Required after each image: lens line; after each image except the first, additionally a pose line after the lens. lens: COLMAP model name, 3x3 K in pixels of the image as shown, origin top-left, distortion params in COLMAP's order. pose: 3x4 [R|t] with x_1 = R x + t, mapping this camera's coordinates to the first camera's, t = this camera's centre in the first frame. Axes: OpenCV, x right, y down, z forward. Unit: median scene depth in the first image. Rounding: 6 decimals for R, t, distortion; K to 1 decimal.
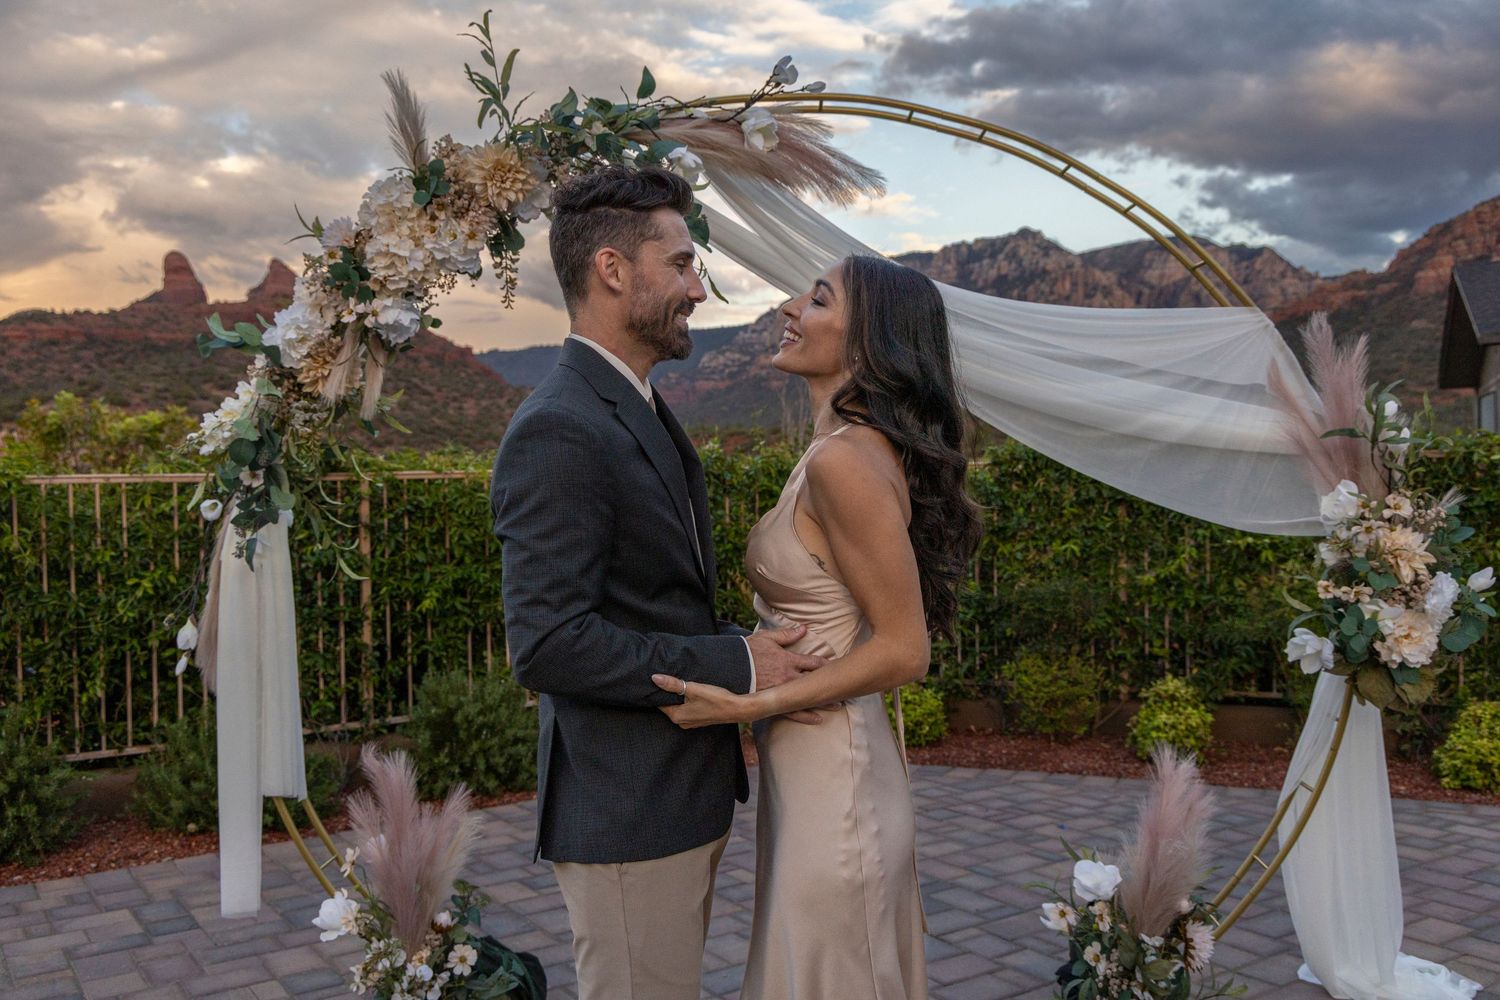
lens RADIAL K [[1334.2, 0, 749.6], [0, 1334.2, 500.6], [0, 0, 1]] dist [0.011342, -0.007117]
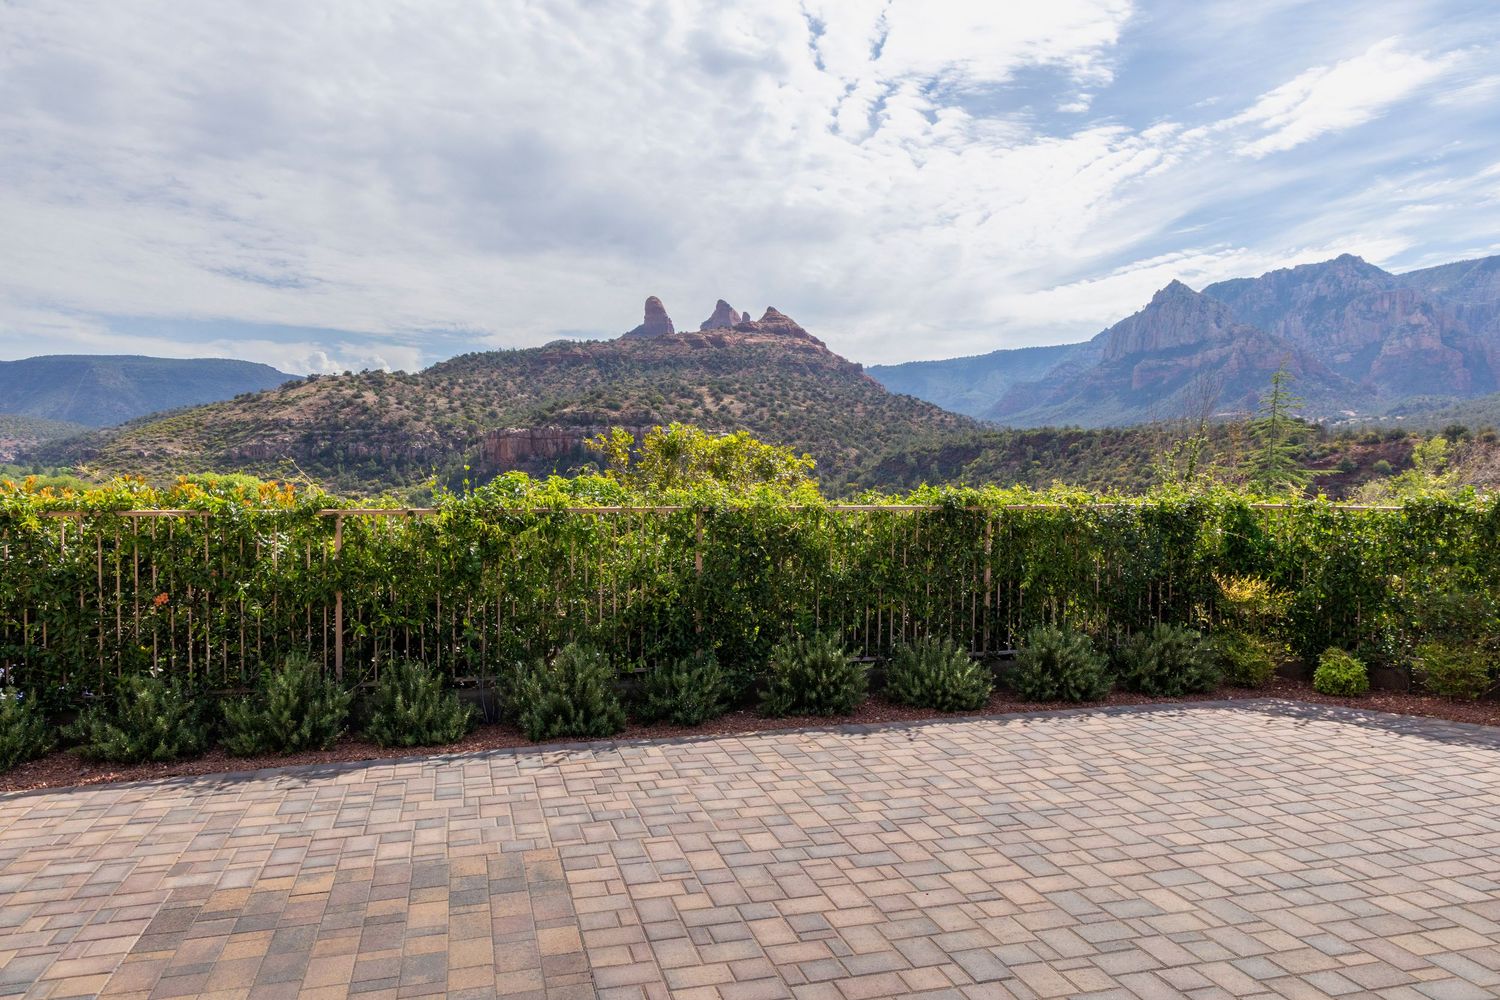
lens RADIAL K [[1040.4, 0, 757.7], [0, 1040.4, 500.9], [0, 0, 1]] dist [0.017213, 0.002146]
pose [[0.954607, 0.030629, -0.296288, -0.211587], [-0.025707, 0.999459, 0.020494, -0.057073], [0.296756, -0.011947, 0.954879, -0.423119]]
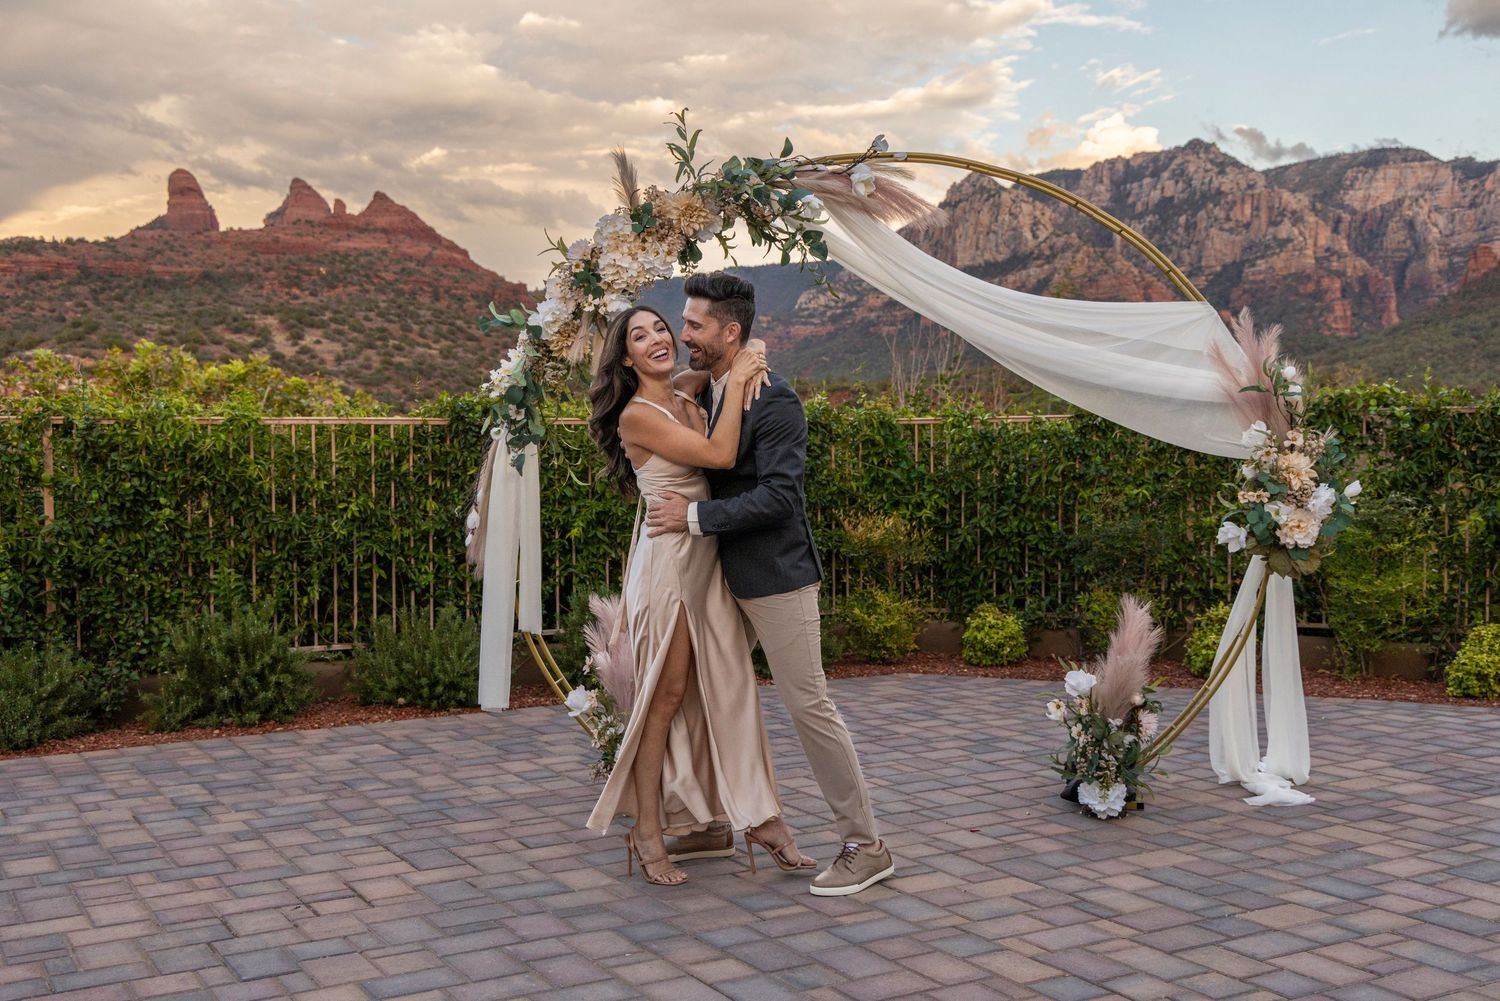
lens RADIAL K [[1598.2, 0, 751.8], [0, 1598.2, 492.7], [0, 0, 1]] dist [0.032619, 0.000000]
pose [[0.997908, 0.011554, -0.063617, 0.000780], [-0.010615, 0.999830, 0.015088, 0.024360], [0.063780, -0.014381, 0.997860, -0.453077]]
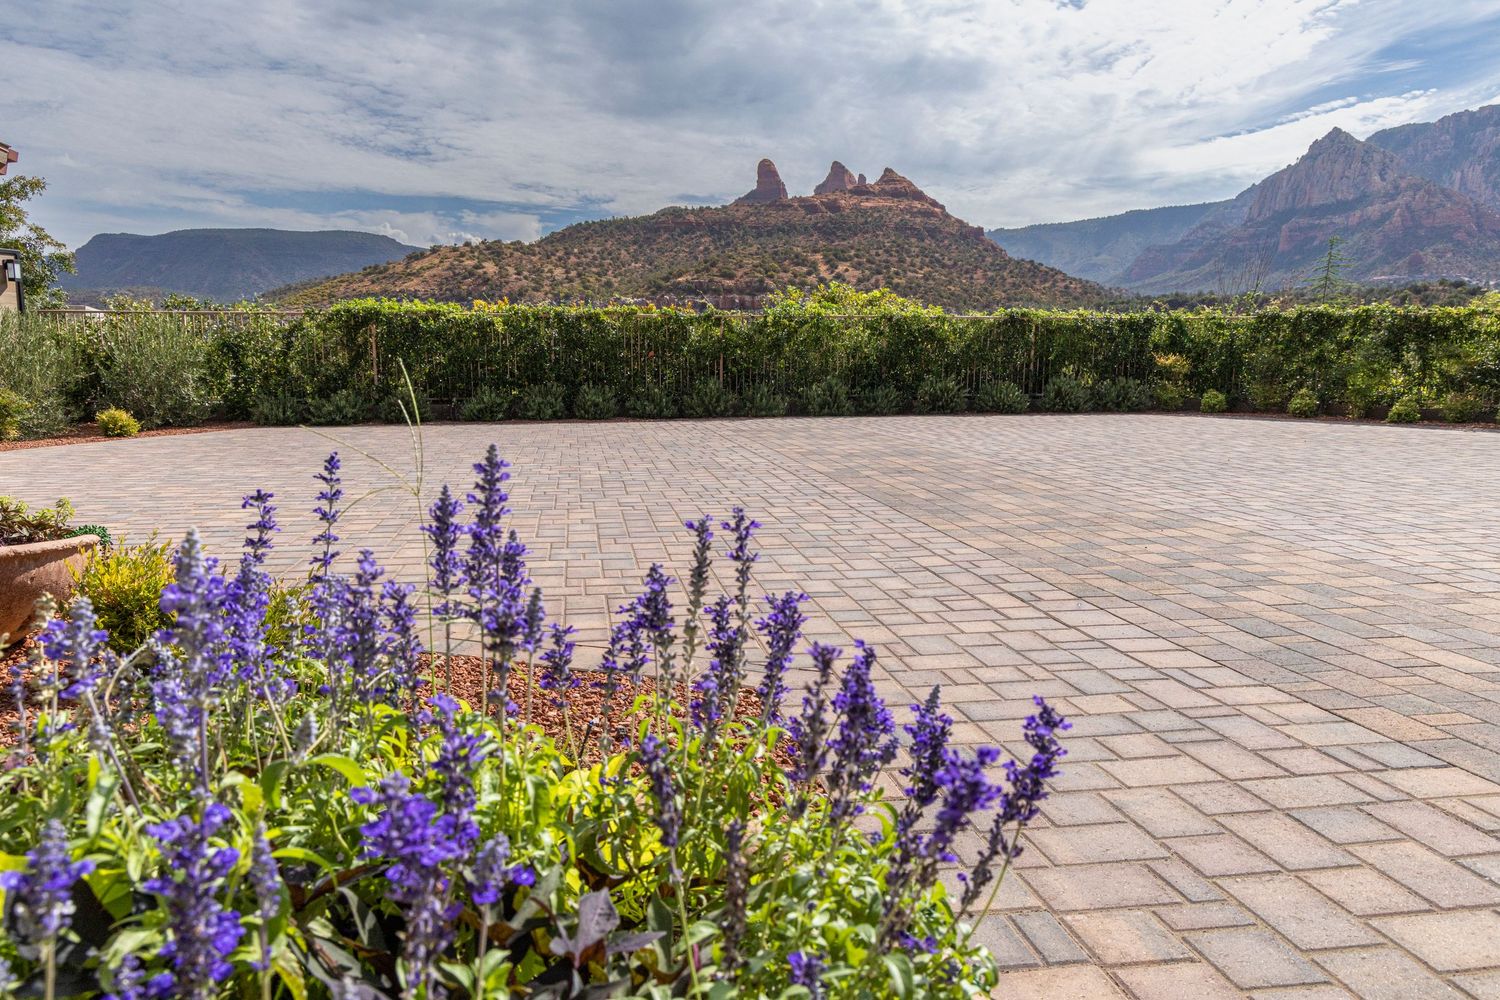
lens RADIAL K [[1040.4, 0, 753.6], [0, 1040.4, 502.7], [0, 0, 1]] dist [0.017213, 0.002146]
pose [[0.915533, 0.082515, -0.393688, 0.147284], [-0.025447, 0.988654, 0.148038, 0.079776], [0.401437, -0.125516, 0.907245, -1.962434]]
